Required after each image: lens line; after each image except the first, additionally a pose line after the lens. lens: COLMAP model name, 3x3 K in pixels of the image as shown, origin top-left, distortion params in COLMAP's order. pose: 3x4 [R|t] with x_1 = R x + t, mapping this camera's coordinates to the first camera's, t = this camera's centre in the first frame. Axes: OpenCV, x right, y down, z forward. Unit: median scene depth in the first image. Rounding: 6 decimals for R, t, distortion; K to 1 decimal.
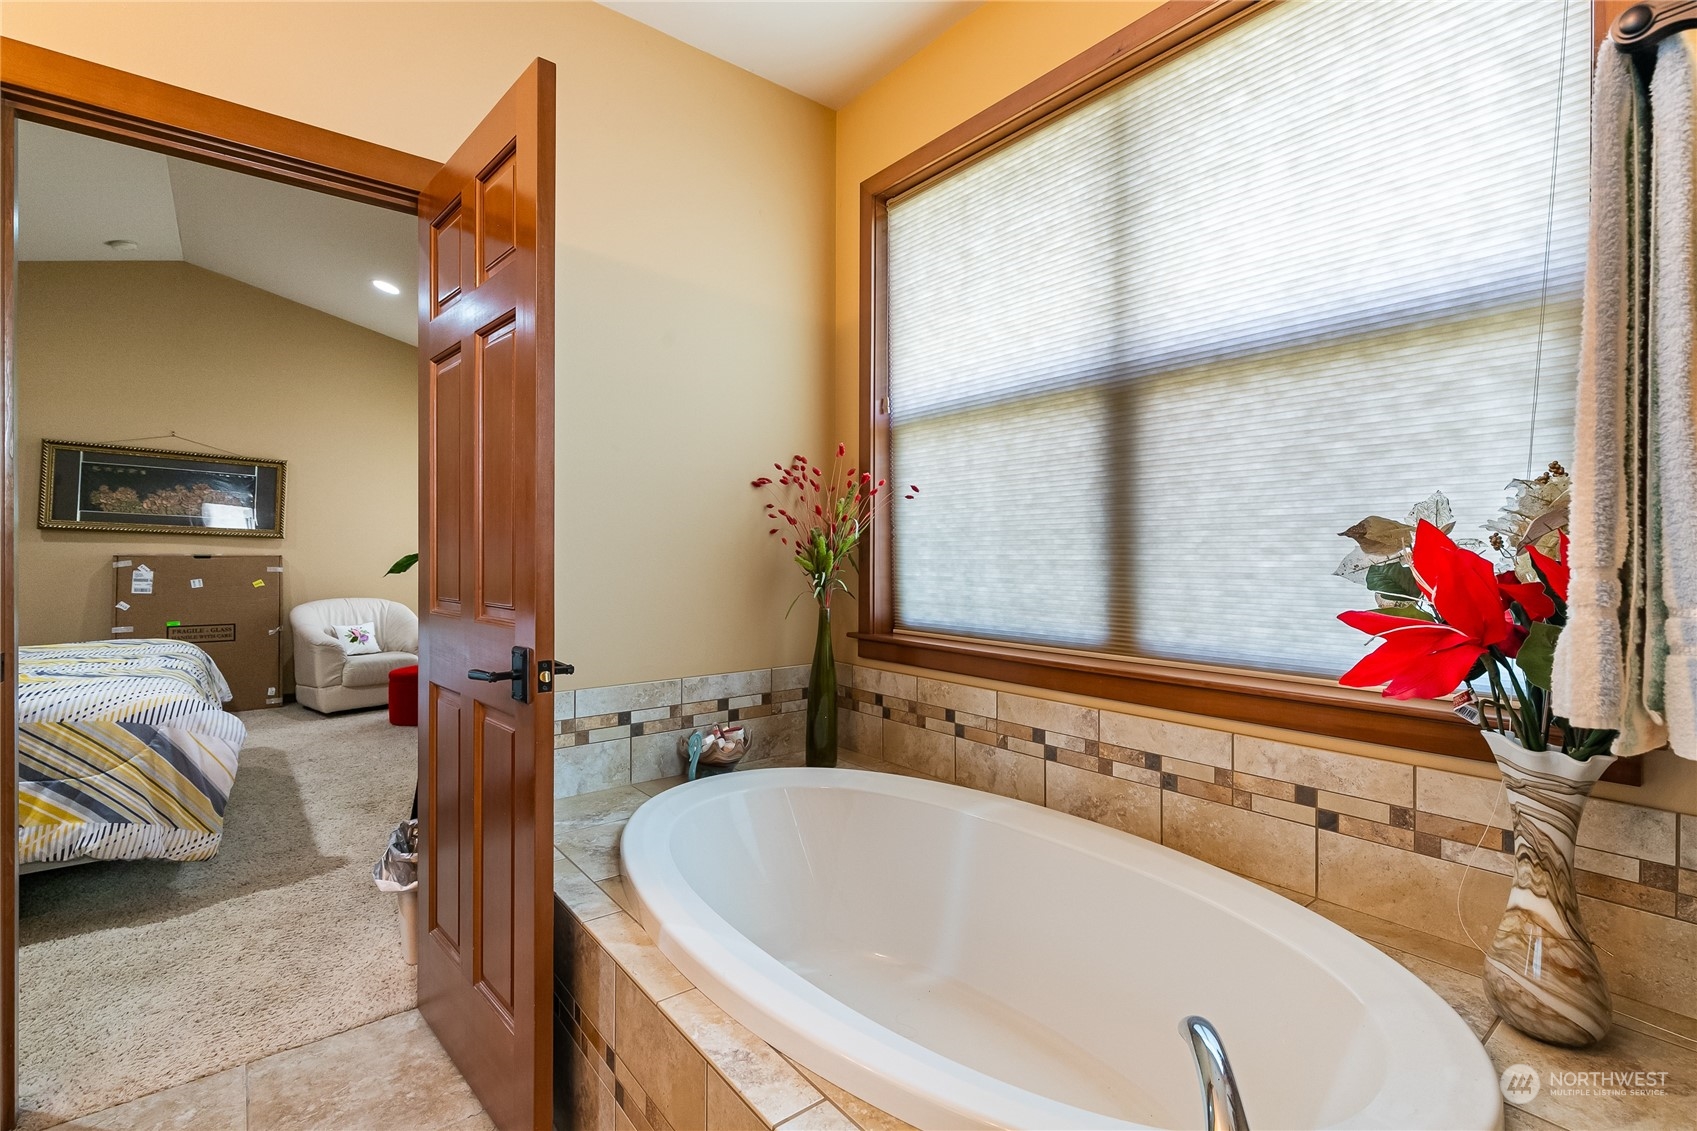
lens RADIAL K [[778.6, 0, 848.5], [0, 778.6, 565.5], [0, 0, 1]] dist [-0.000590, -0.000596]
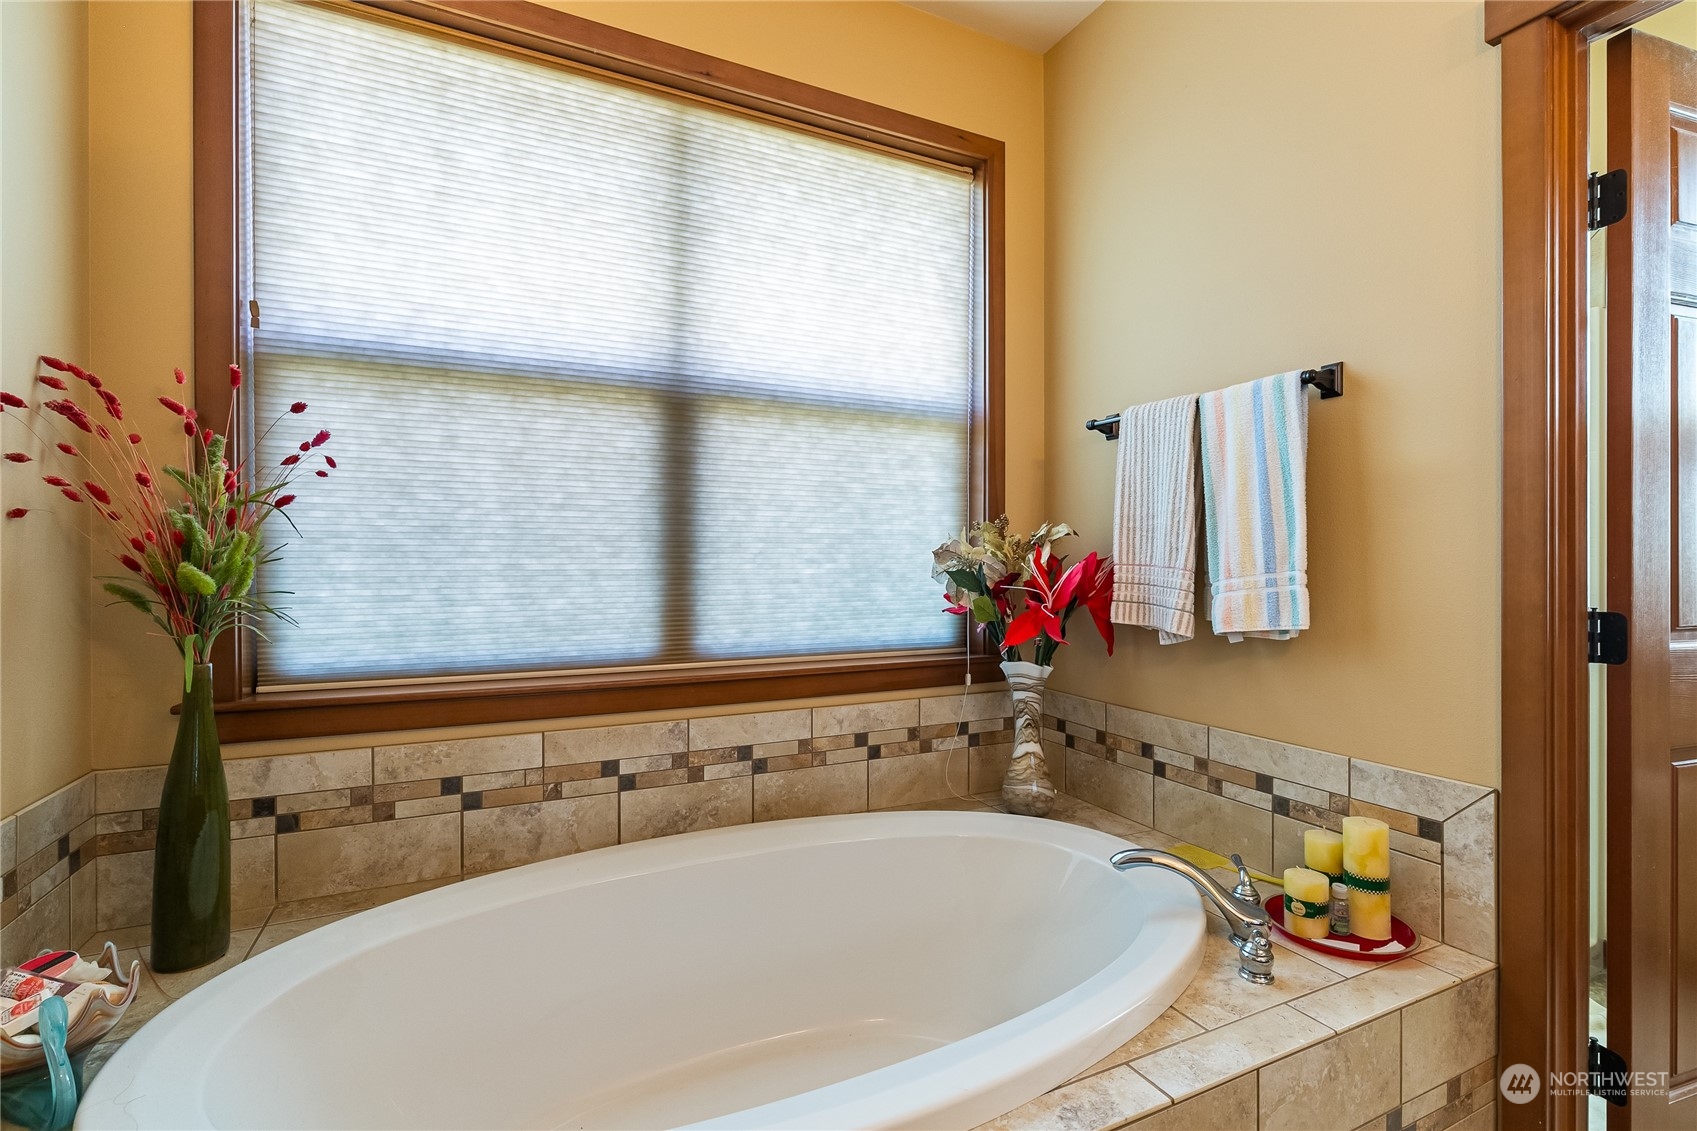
lens RADIAL K [[778.6, 0, 848.5], [0, 778.6, 565.5], [0, 0, 1]] dist [-0.000590, -0.000596]
pose [[0.209147, -0.010495, 0.977828, -0.611571], [0.009260, 0.999919, 0.008751, -0.019030], [-0.977840, 0.007224, 0.209227, 0.592896]]
